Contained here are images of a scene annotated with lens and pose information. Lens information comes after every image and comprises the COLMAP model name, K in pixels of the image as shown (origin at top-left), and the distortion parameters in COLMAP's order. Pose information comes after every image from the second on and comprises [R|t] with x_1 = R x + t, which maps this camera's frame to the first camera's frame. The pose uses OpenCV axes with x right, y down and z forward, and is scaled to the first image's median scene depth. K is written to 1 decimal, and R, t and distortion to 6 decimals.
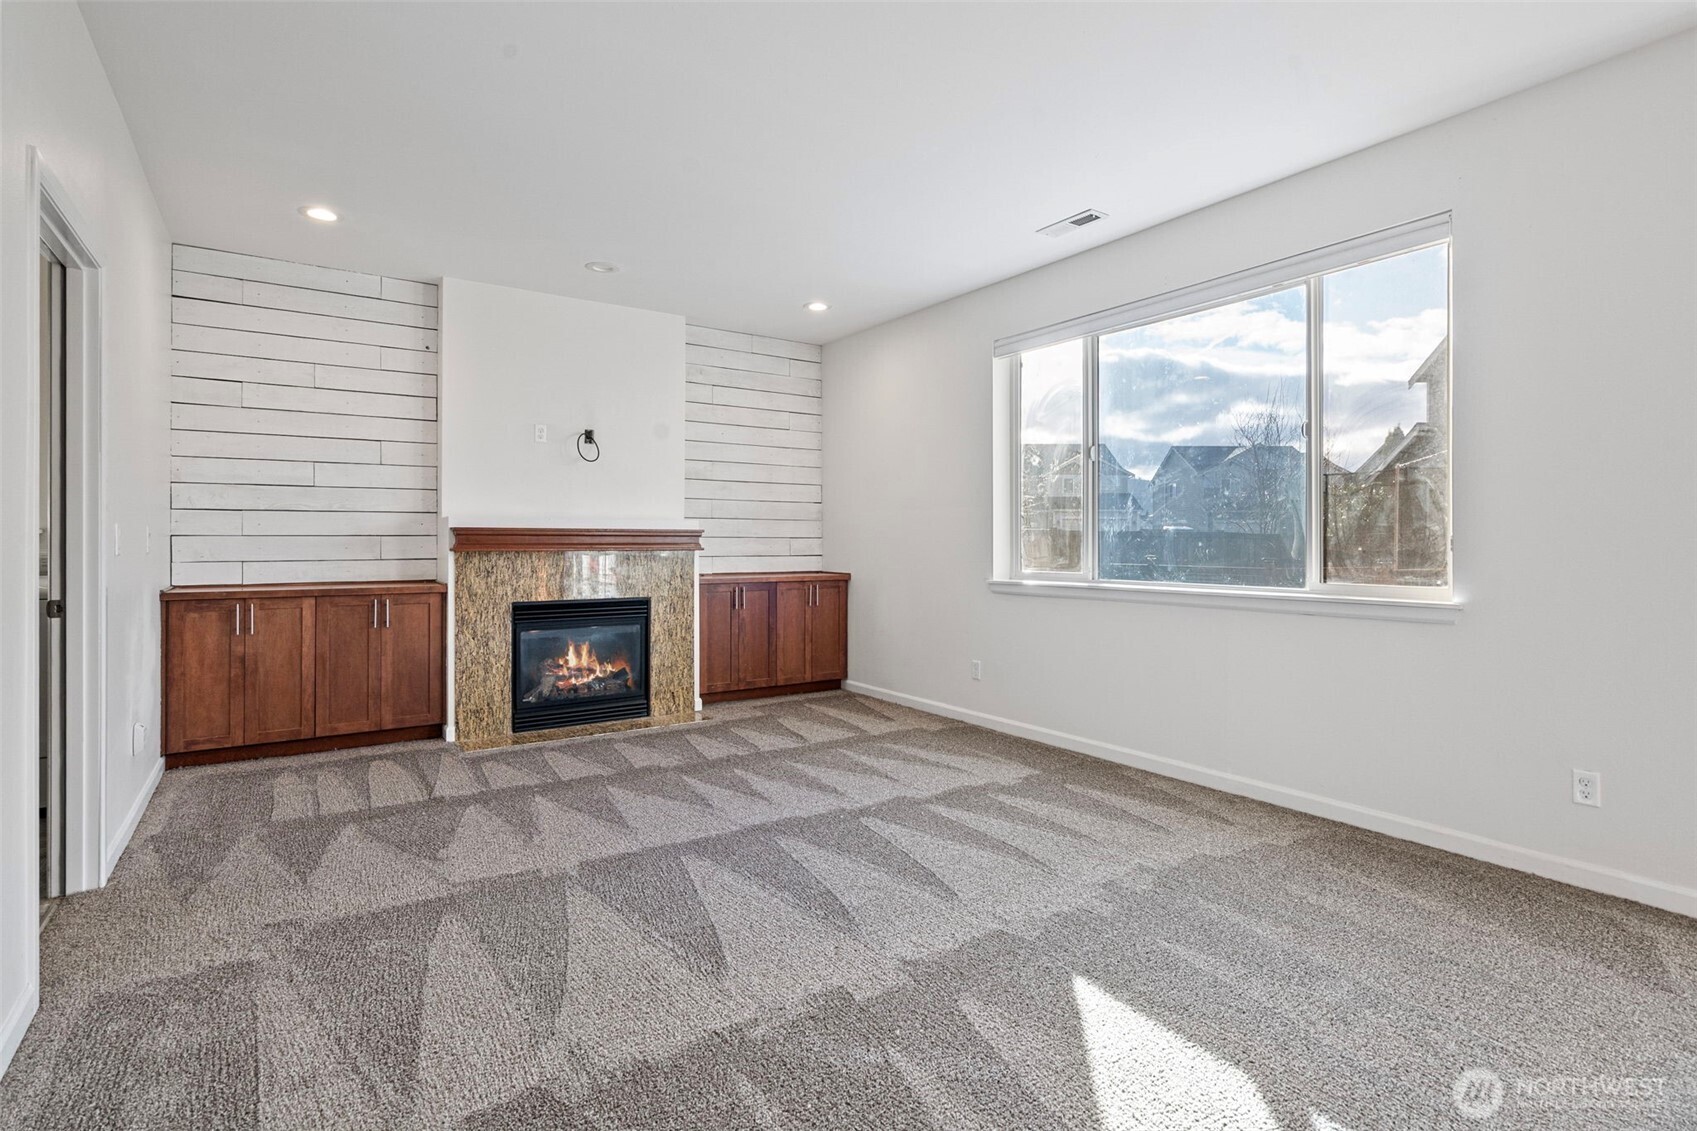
lens RADIAL K [[827.5, 0, 843.8], [0, 827.5, 542.7], [0, 0, 1]] dist [-0.000117, 0.000500]
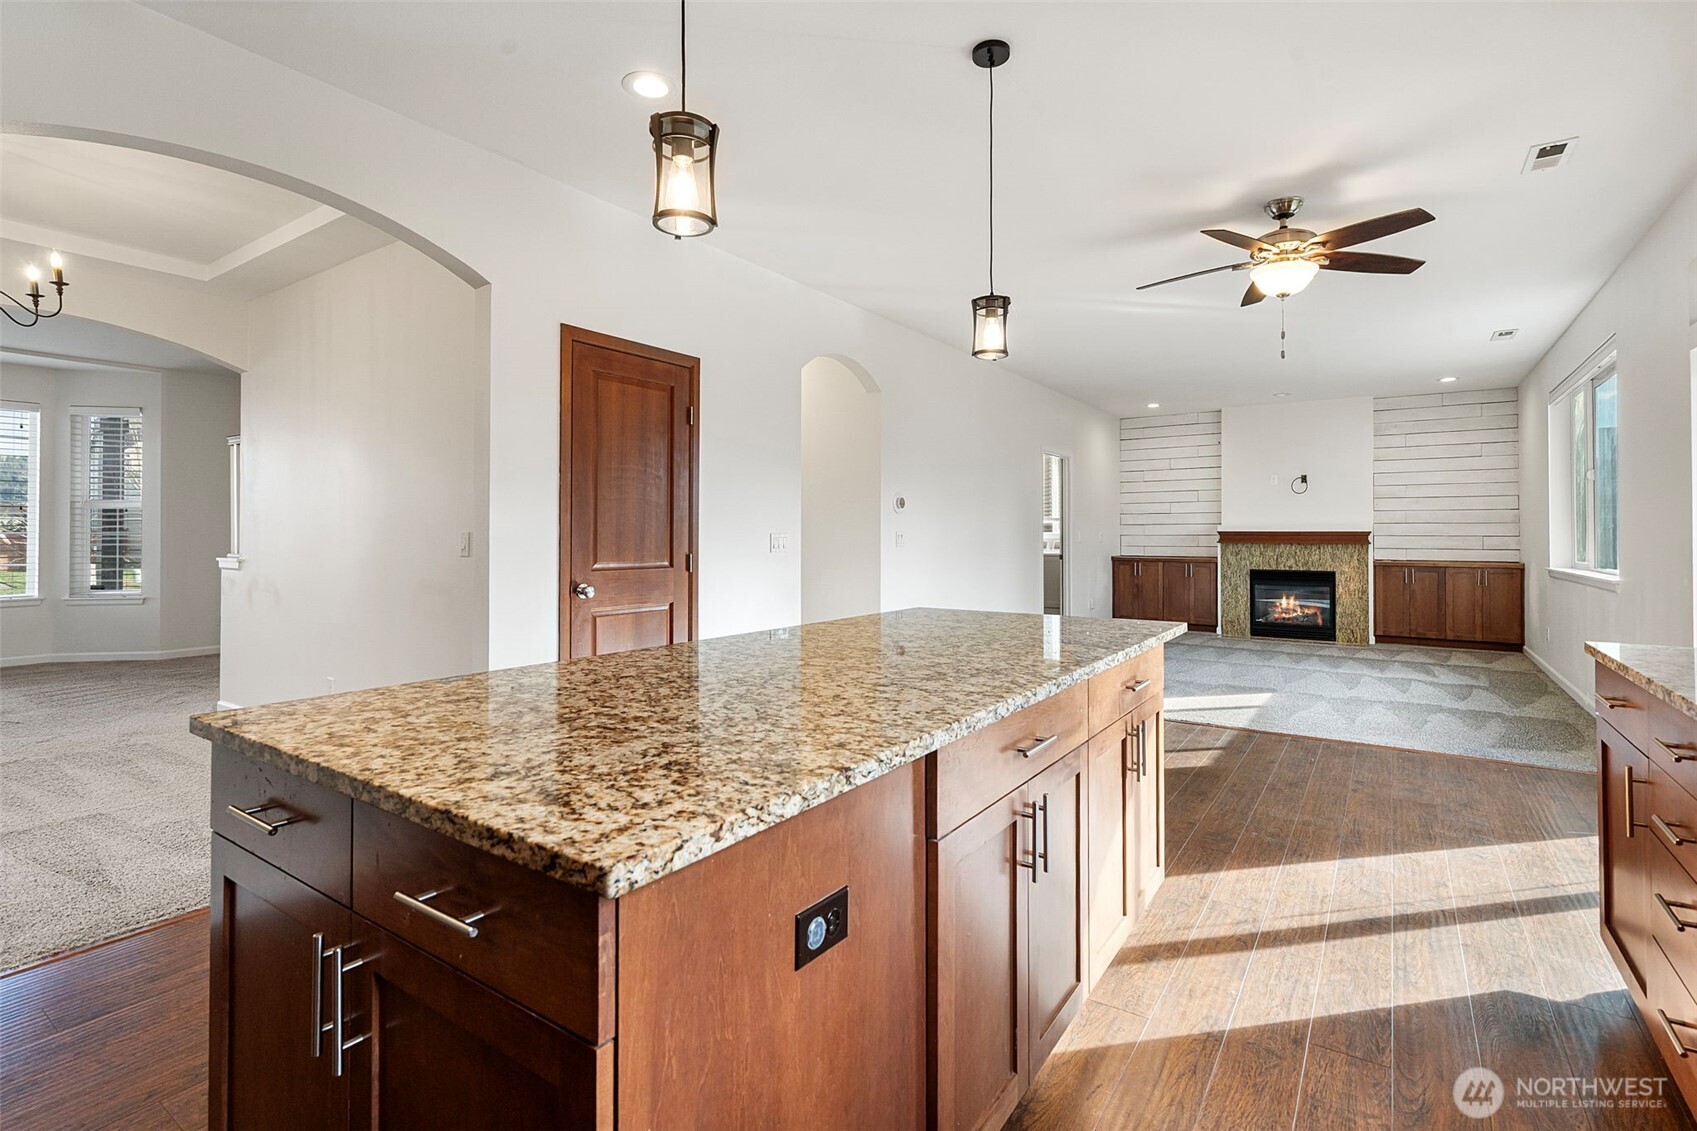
lens RADIAL K [[776.6, 0, 846.0], [0, 776.6, 535.7], [0, 0, 1]] dist [0.000230, 0.000286]
pose [[0.342779, 0.001929, -0.939414, 0.950523], [-0.002815, 0.999996, 0.001026, -0.006153], [0.939412, 0.002293, 0.342783, -0.504331]]
